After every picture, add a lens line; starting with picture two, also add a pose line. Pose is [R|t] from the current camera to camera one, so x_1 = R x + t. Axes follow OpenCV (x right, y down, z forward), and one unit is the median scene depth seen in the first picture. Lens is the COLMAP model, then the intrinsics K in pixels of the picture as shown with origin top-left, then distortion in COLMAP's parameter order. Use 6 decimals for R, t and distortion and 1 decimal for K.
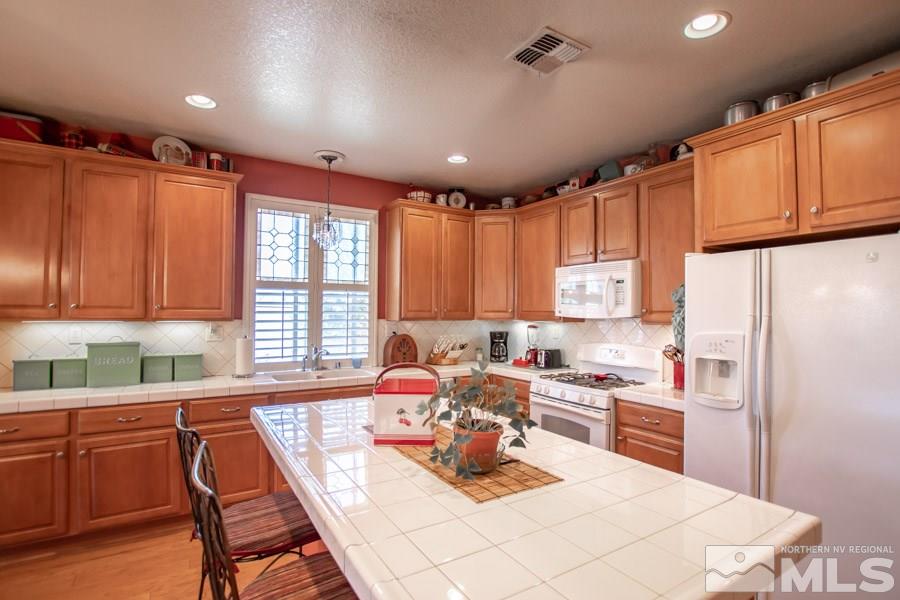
lens RADIAL K [[436.2, 0, 451.2], [0, 436.2, 302.2], [0, 0, 1]] dist [-0.017062, 0.000111]
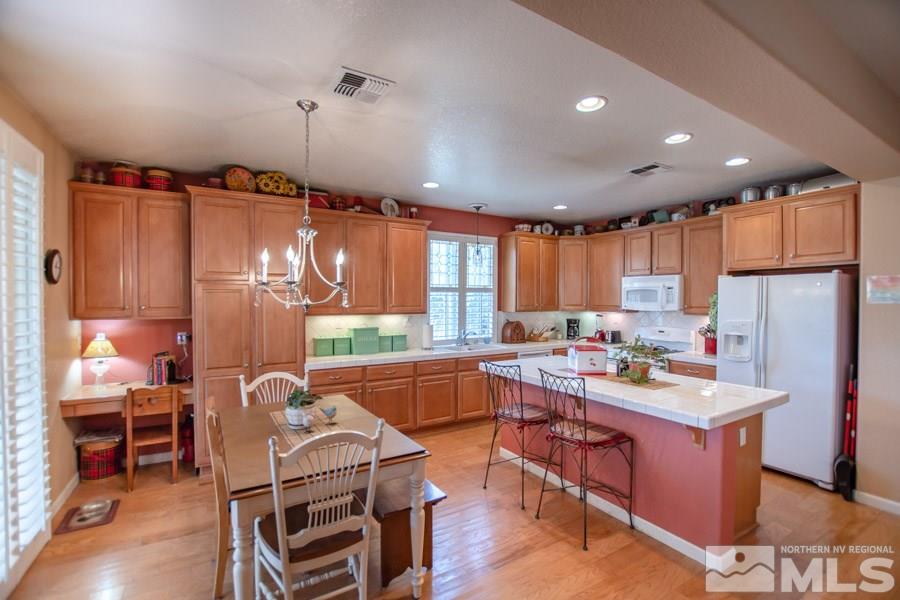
lens RADIAL K [[403.6, 0, 452.4], [0, 403.6, 302.1], [0, 0, 1]] dist [-0.014718, -0.000353]
pose [[0.999942, -0.005228, -0.009370, -0.381313], [0.005521, 0.999488, 0.031509, -0.044379], [0.009200, -0.031559, 0.999460, -0.466553]]
